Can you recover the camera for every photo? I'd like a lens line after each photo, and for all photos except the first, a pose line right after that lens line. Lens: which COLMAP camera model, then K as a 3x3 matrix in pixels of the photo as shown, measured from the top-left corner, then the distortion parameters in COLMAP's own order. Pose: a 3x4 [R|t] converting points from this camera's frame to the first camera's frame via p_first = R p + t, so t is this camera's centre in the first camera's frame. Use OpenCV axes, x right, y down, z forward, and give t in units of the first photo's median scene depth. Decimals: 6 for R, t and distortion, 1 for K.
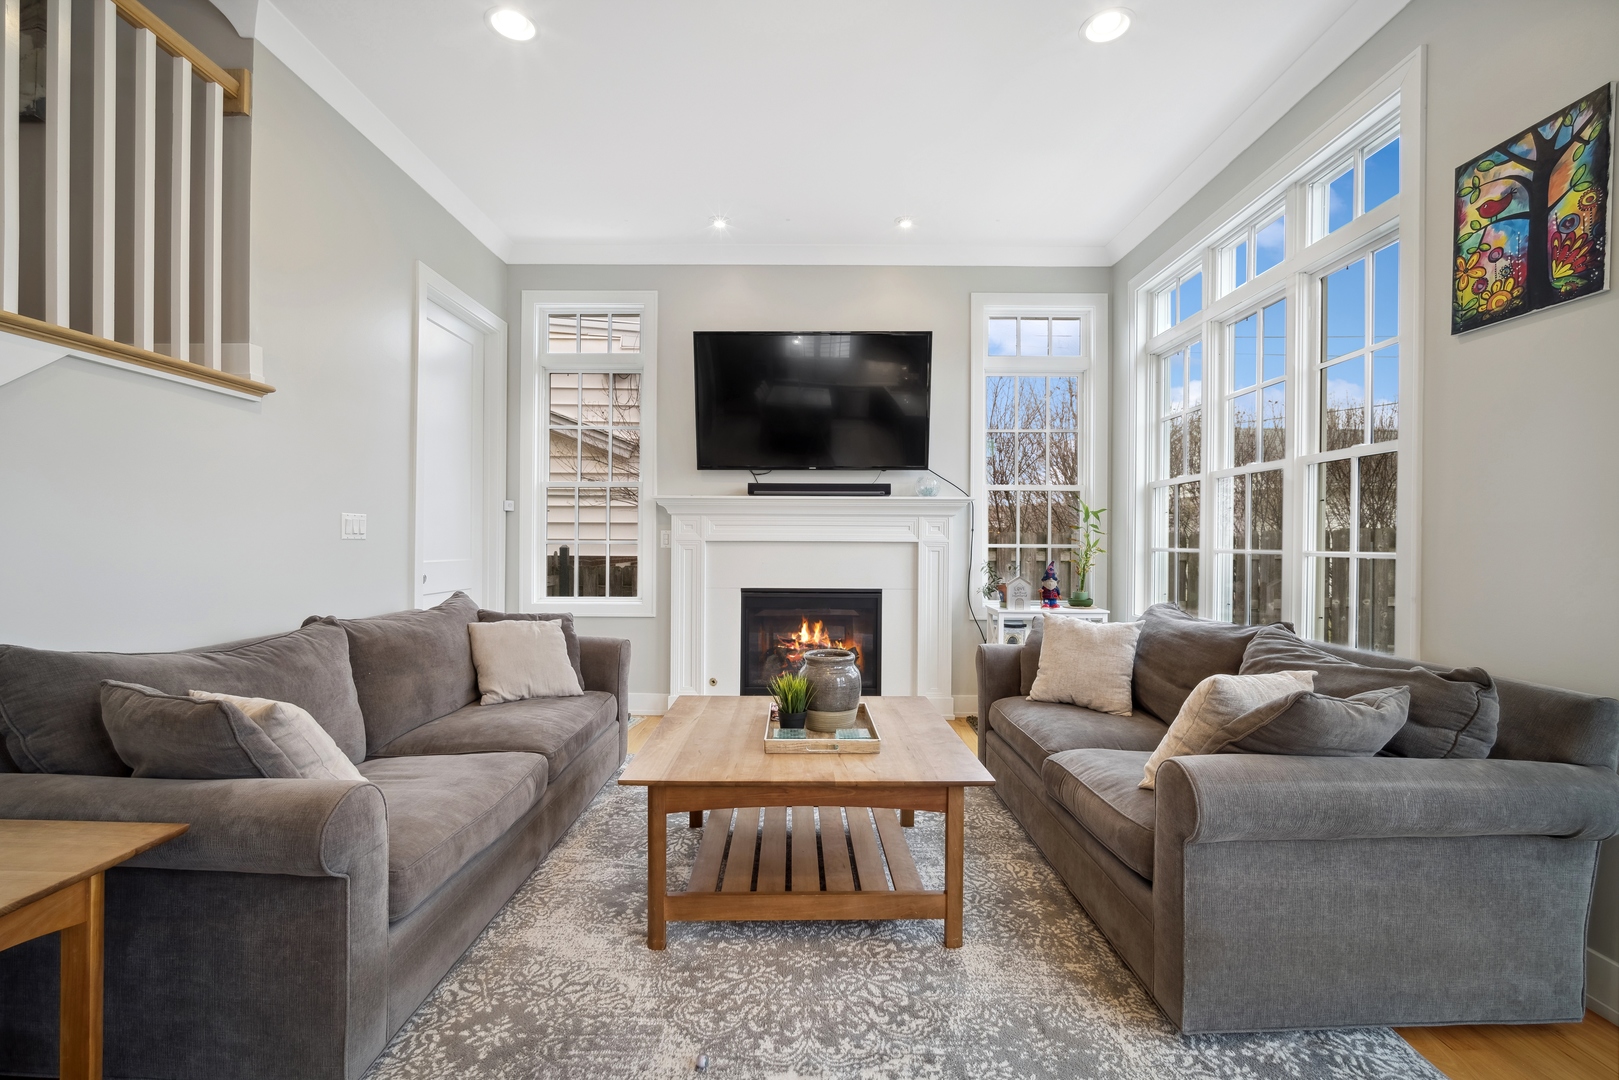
lens RADIAL K [[703.2, 0, 810.5], [0, 703.2, 541.4], [0, 0, 1]] dist [-0.010330, 0.004220]
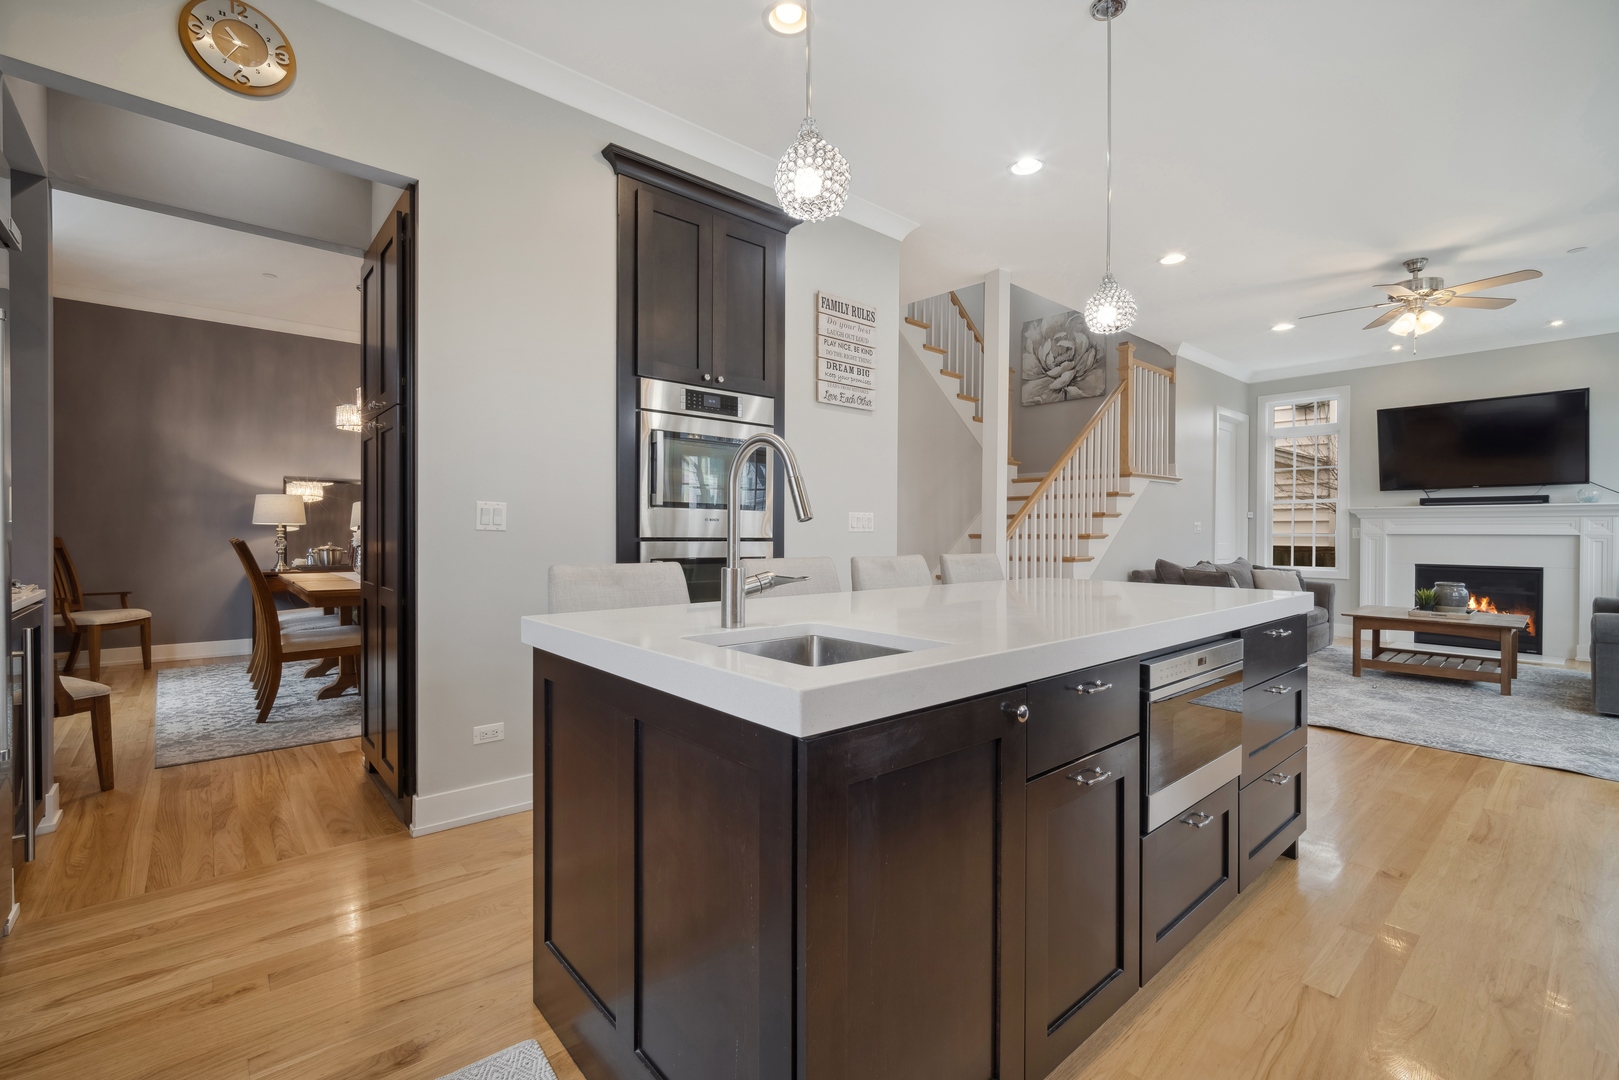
lens RADIAL K [[703.2, 0, 801.4], [0, 703.2, 532.7], [0, 0, 1]] dist [-0.010330, 0.004220]
pose [[0.648758, -0.001659, -0.760993, 0.374639], [-0.003322, 0.999982, -0.005013, 0.014912], [0.760988, 0.005780, 0.648740, -1.993594]]
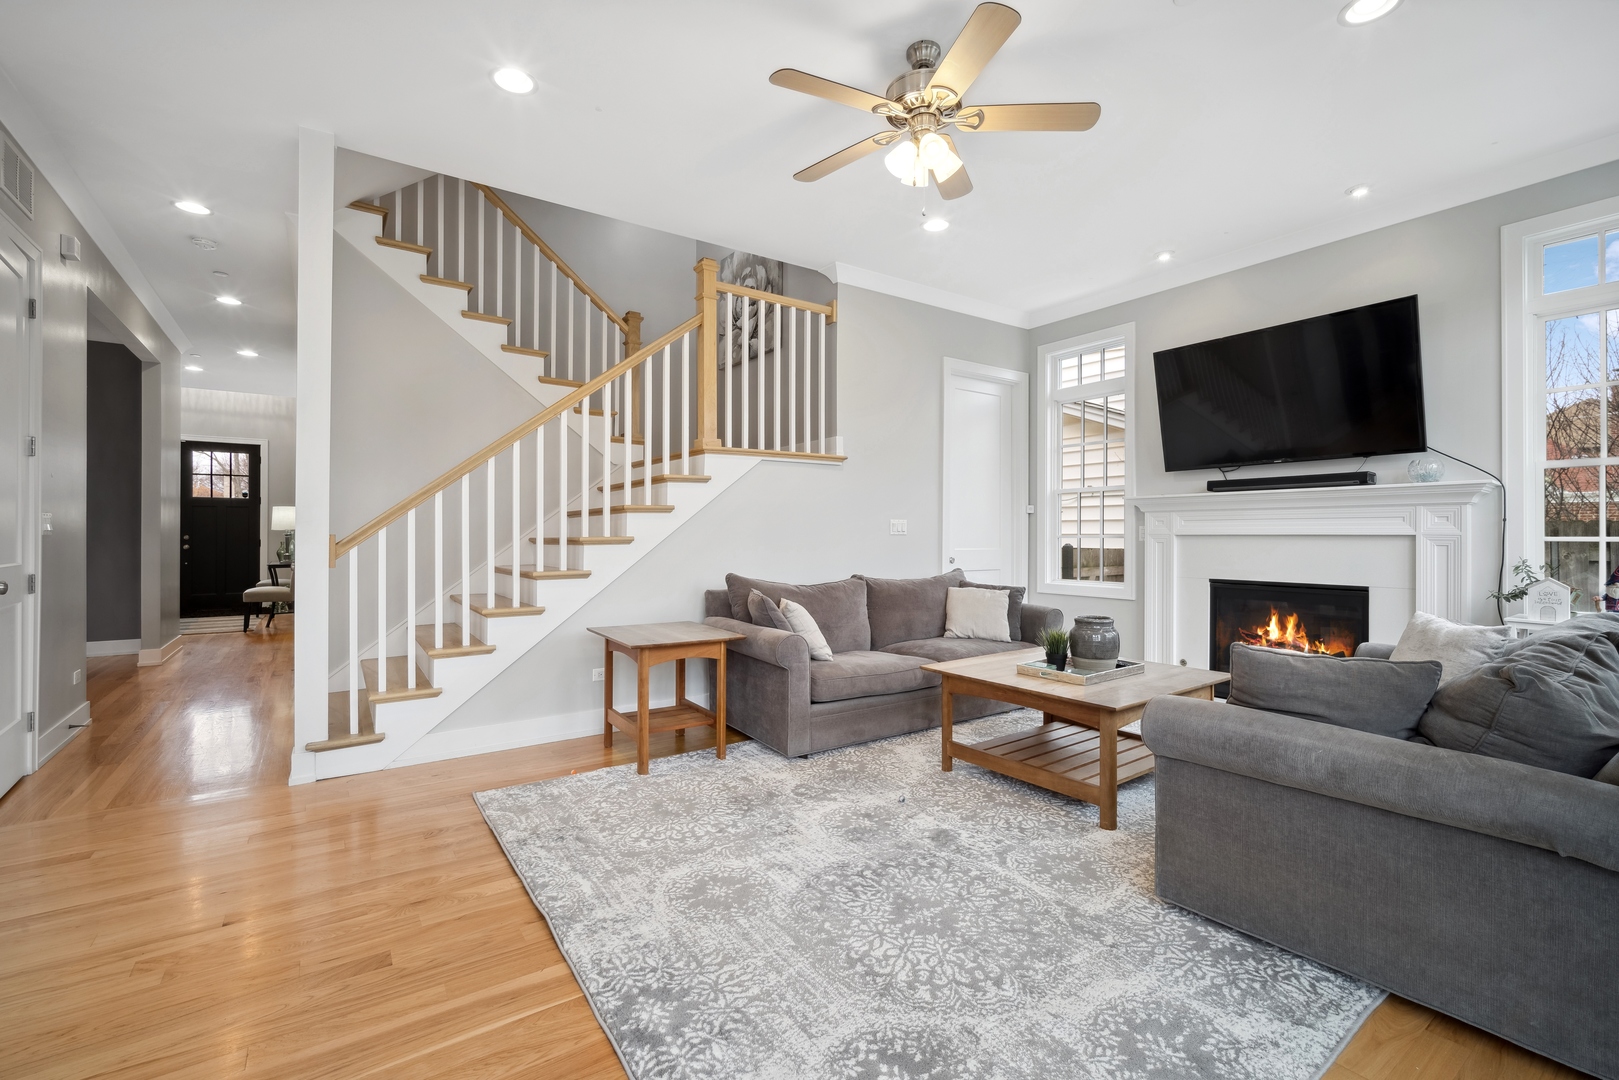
lens RADIAL K [[703.2, 0, 811.6], [0, 703.2, 529.1], [0, 0, 1]] dist [-0.010330, 0.004220]
pose [[0.572873, -0.011821, -0.819559, 0.790485], [0.001965, 0.999913, -0.013049, 0.006458], [0.819642, 0.005865, 0.572846, -0.204041]]
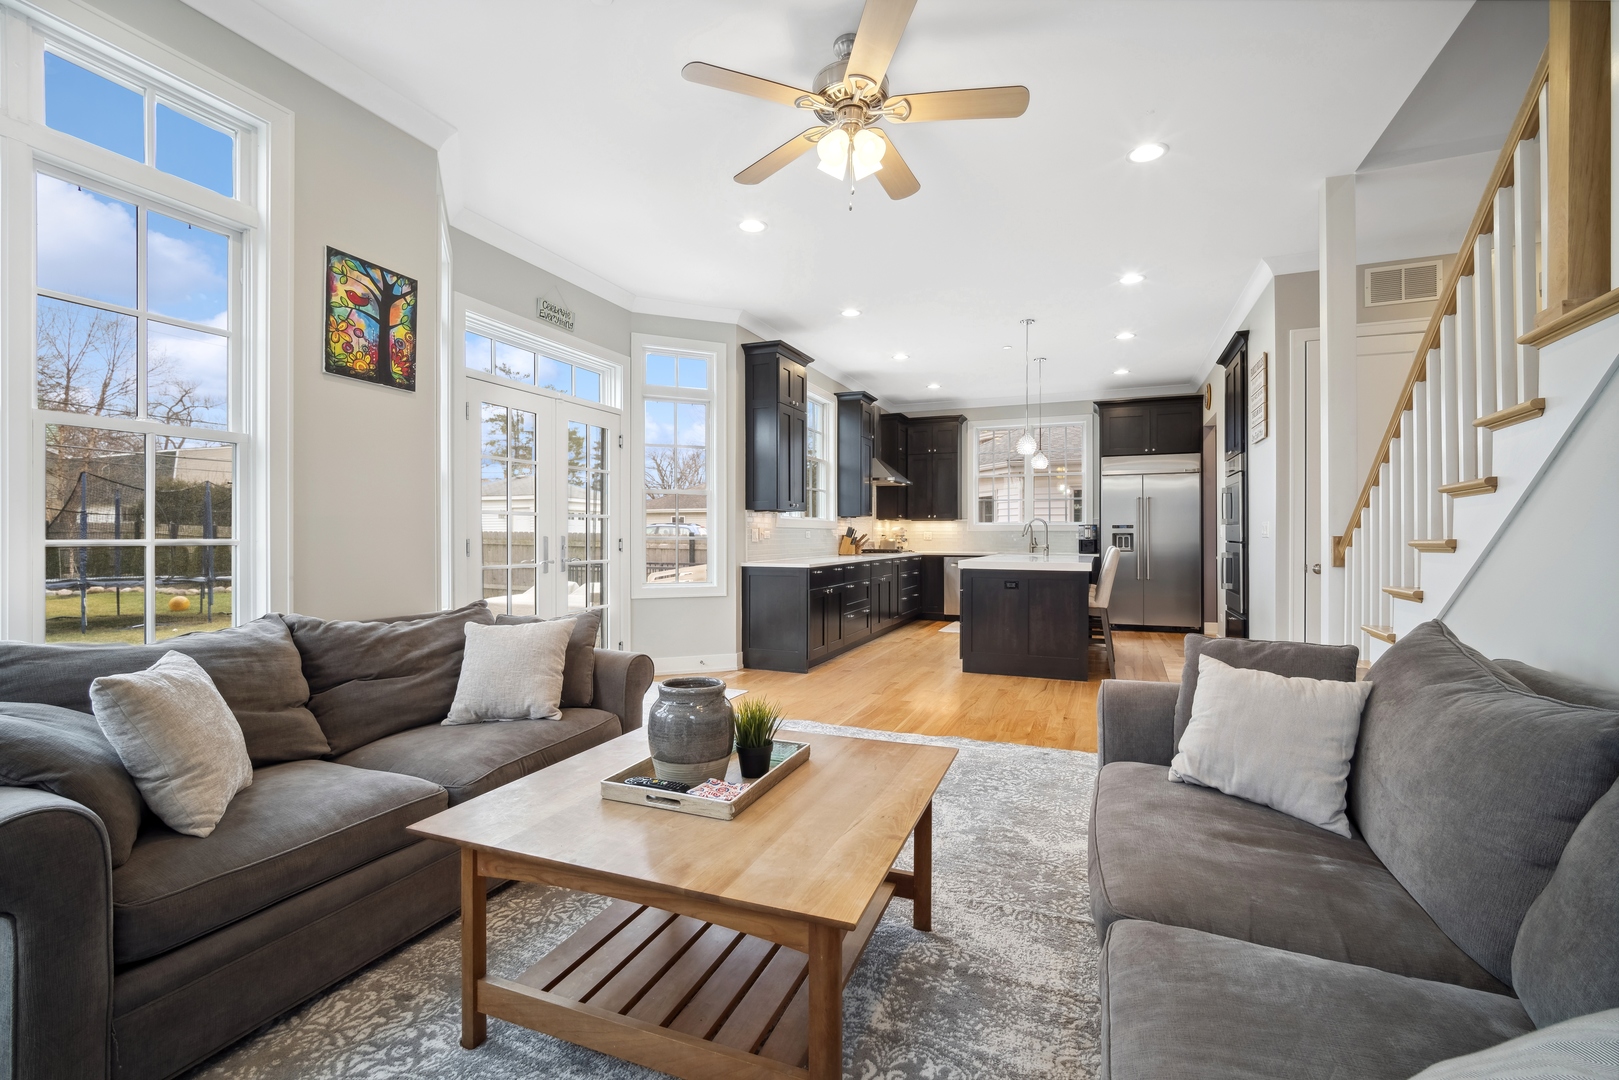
lens RADIAL K [[703.2, 0, 777.0], [0, 703.2, 546.1], [0, 0, 1]] dist [-0.010330, 0.004220]
pose [[-0.907703, -0.016503, 0.419289, -0.350037], [-0.007735, 0.999715, 0.022604, -0.002701], [-0.419542, 0.017274, -0.907571, 1.575829]]
